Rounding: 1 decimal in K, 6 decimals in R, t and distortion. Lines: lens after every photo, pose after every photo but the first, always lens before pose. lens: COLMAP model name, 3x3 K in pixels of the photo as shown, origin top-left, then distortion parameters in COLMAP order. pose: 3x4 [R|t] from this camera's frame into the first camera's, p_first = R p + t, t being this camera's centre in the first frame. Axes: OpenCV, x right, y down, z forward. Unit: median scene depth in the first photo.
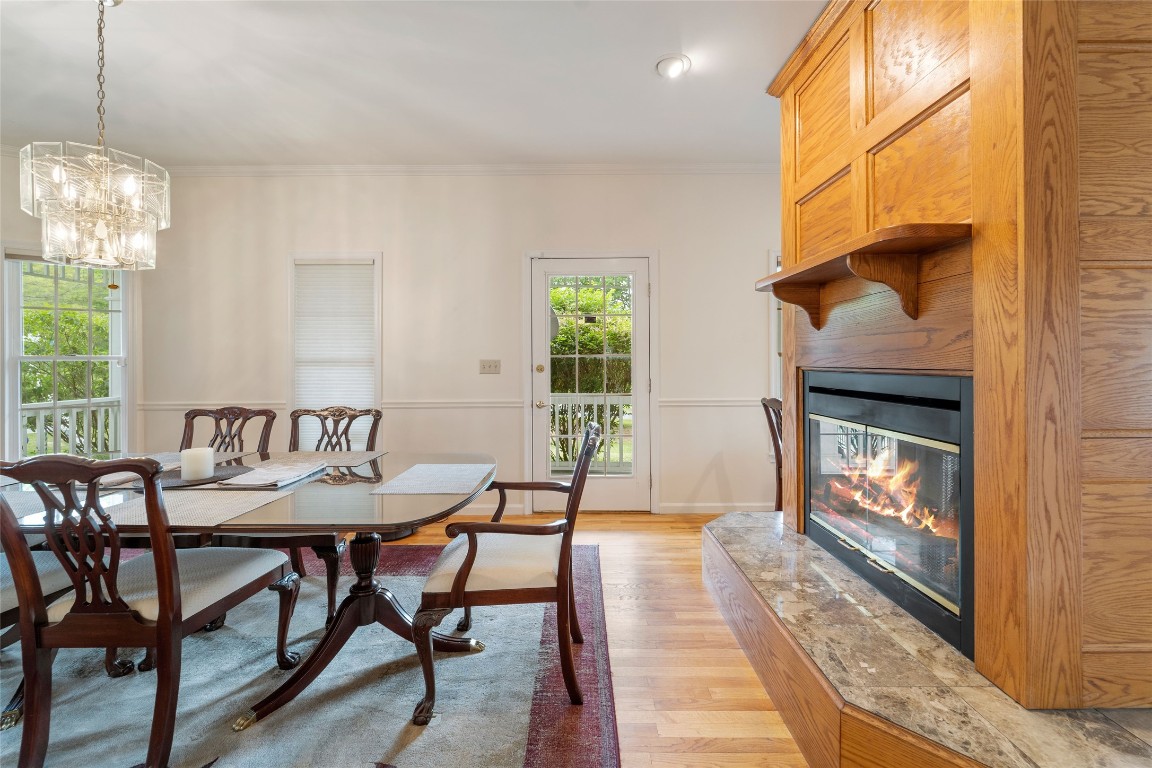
lens RADIAL K [[495.1, 0, 565.8], [0, 495.1, 362.9], [0, 0, 1]] dist [0.000653, -0.000223]
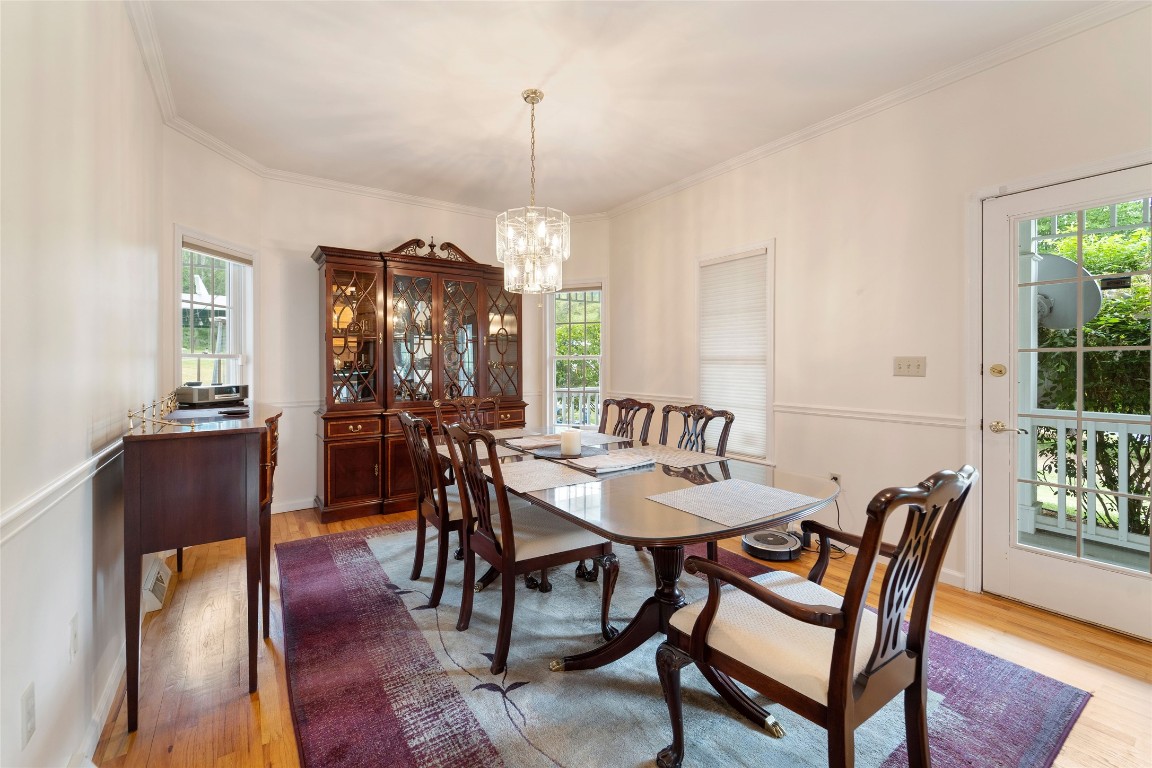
lens RADIAL K [[495.1, 0, 565.8], [0, 495.1, 362.9], [0, 0, 1]] dist [0.000653, -0.000223]
pose [[0.552868, 0.004500, -0.833257, 0.218489], [-0.000024, 0.999986, 0.005384, -0.001657], [0.833269, -0.002957, 0.552860, 0.233655]]
